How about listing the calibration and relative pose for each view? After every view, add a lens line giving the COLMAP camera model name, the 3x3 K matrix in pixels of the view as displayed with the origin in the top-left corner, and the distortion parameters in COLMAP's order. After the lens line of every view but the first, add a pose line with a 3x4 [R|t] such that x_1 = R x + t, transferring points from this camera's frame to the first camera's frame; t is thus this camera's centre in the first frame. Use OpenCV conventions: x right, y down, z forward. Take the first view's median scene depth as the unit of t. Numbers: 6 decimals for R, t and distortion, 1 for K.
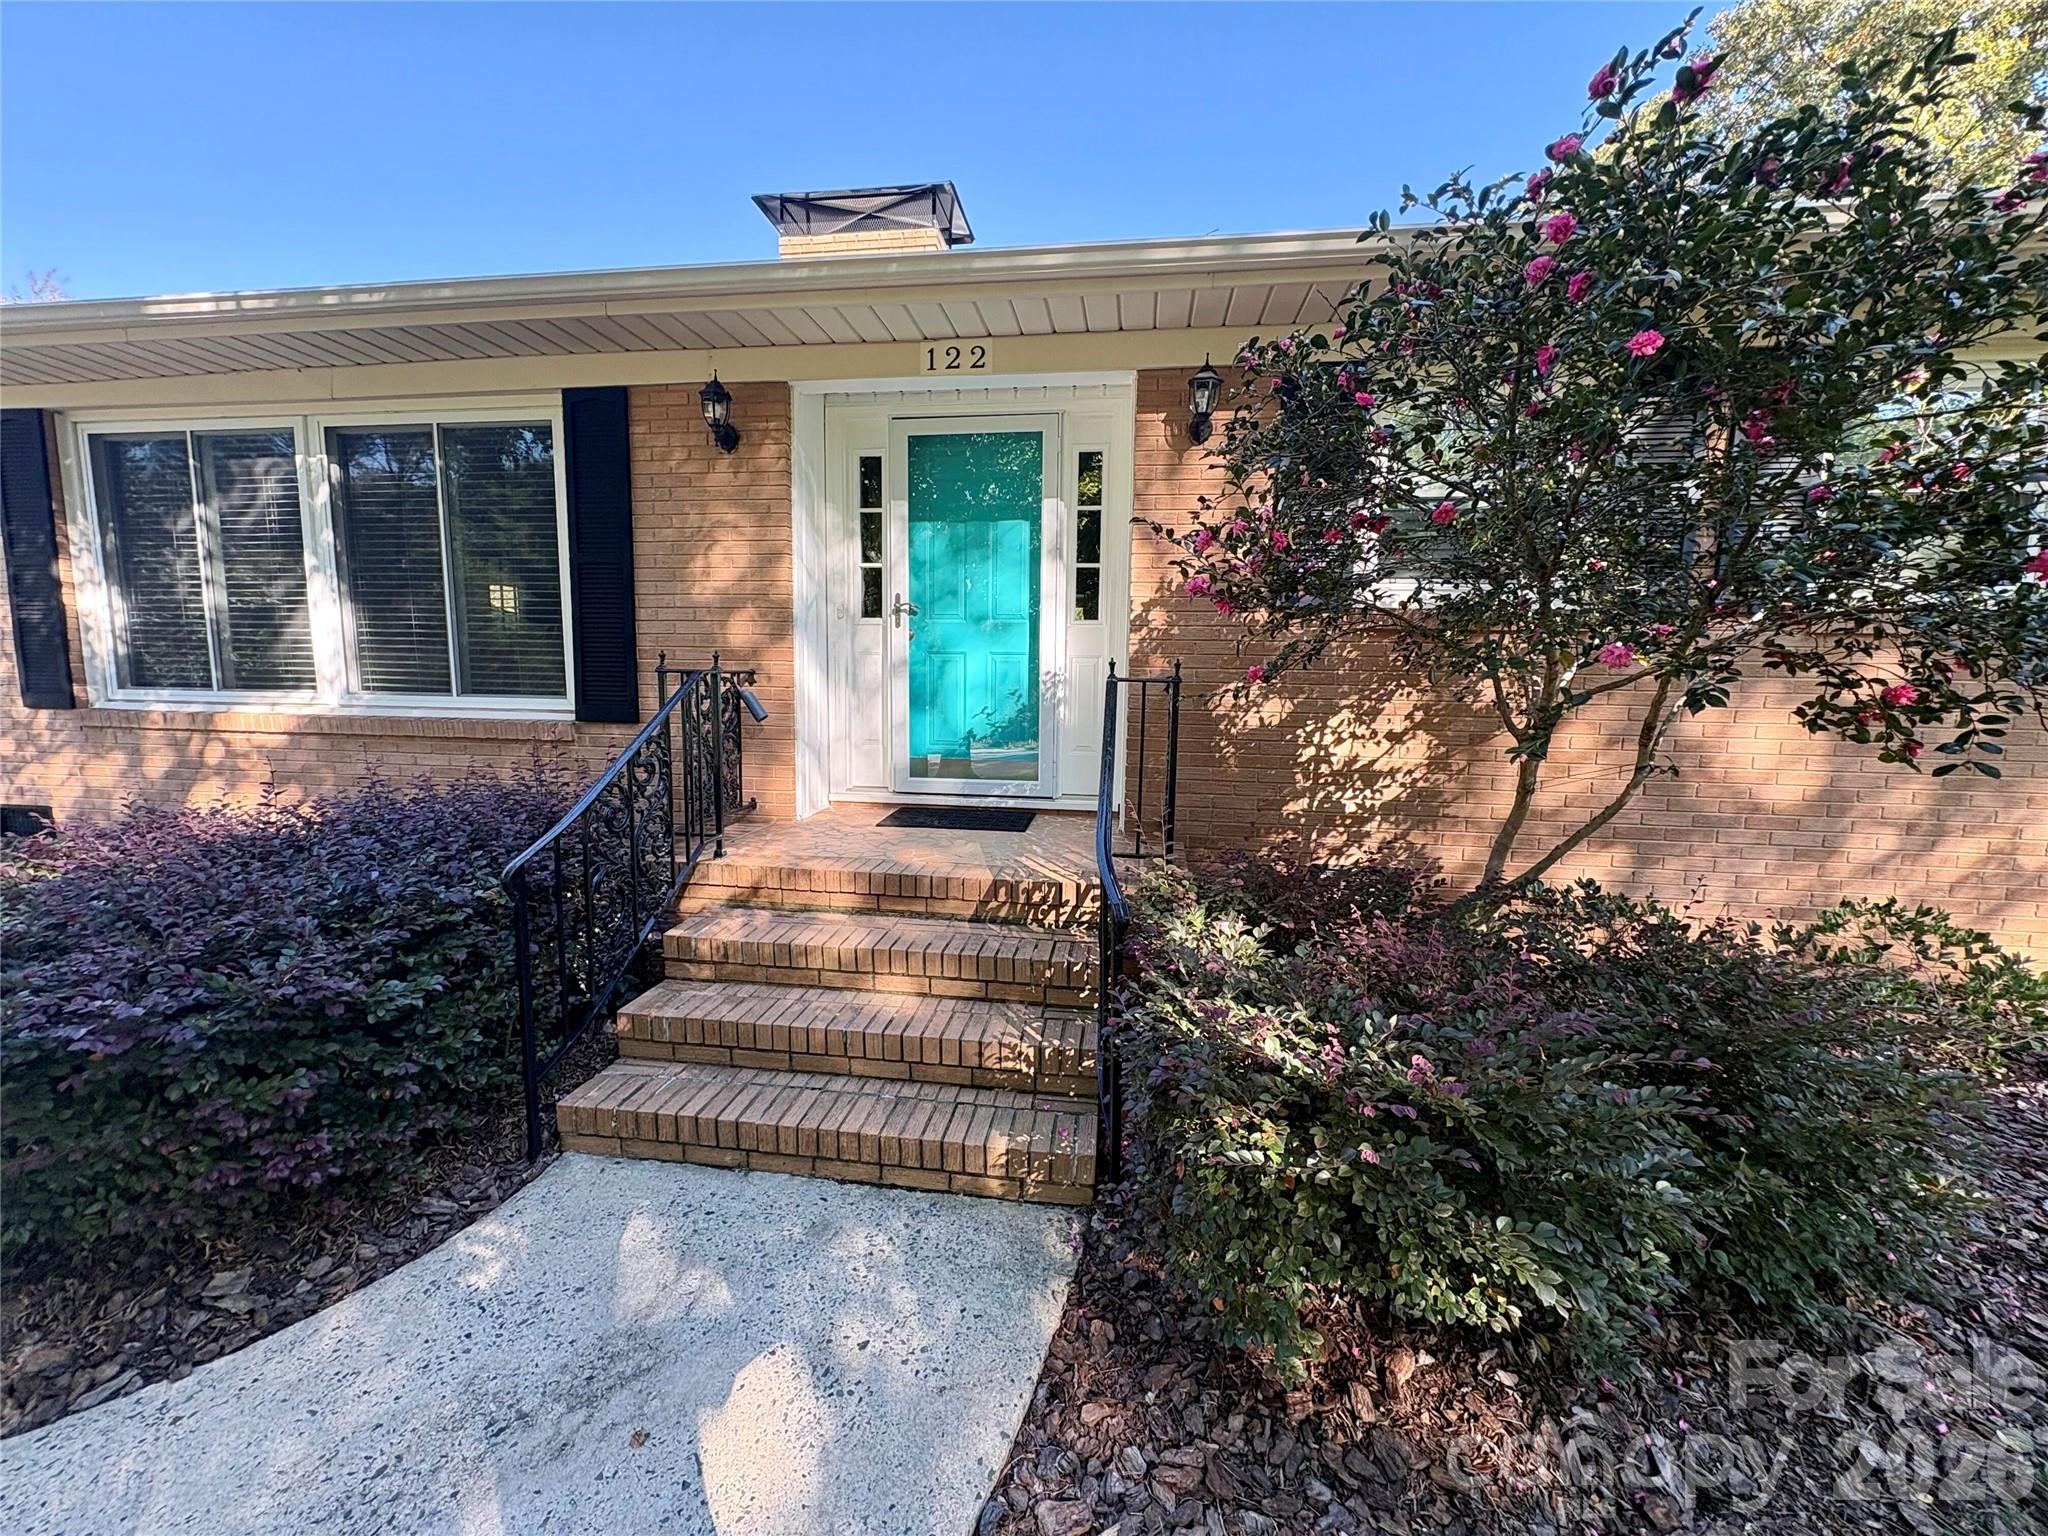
lens RADIAL K [[819.0, 0, 1024.0], [0, 819.0, 768.0], [0, 0, 1]] dist [0.001279, 0.000062]
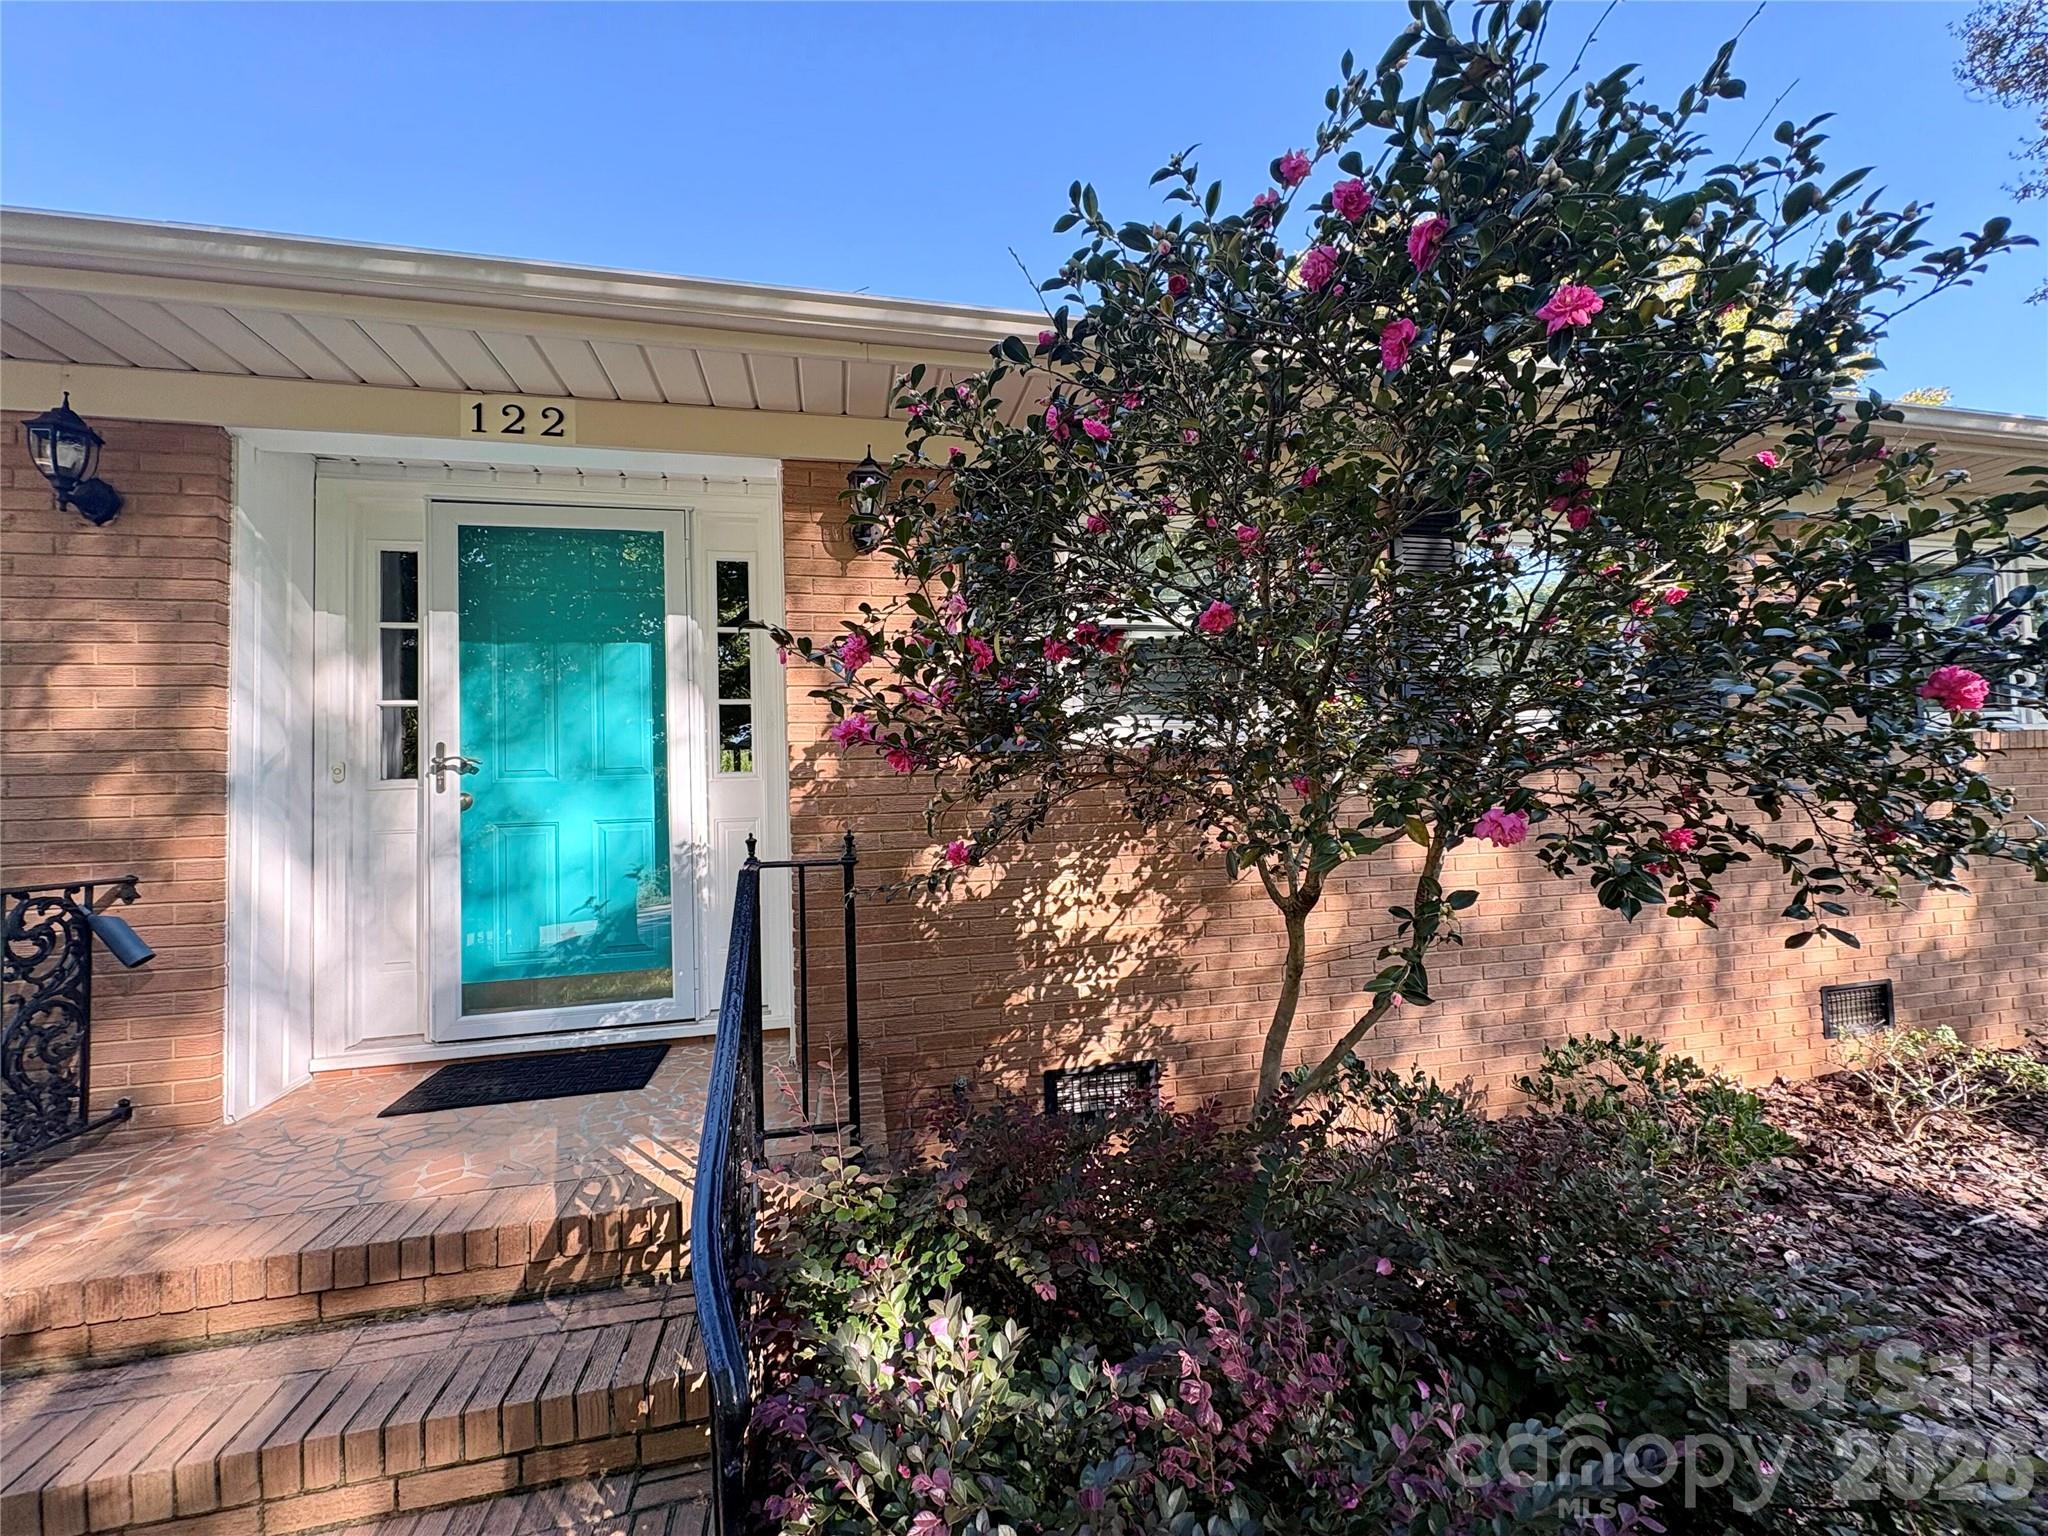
lens RADIAL K [[819.0, 0, 1024.0], [0, 819.0, 768.0], [0, 0, 1]] dist [0.001279, 0.000062]
pose [[0.935521, -0.033949, 0.351636, 0.068357], [0.090655, 0.985111, -0.146077, -0.056425], [-0.341441, 0.168536, 0.924670, 0.240255]]
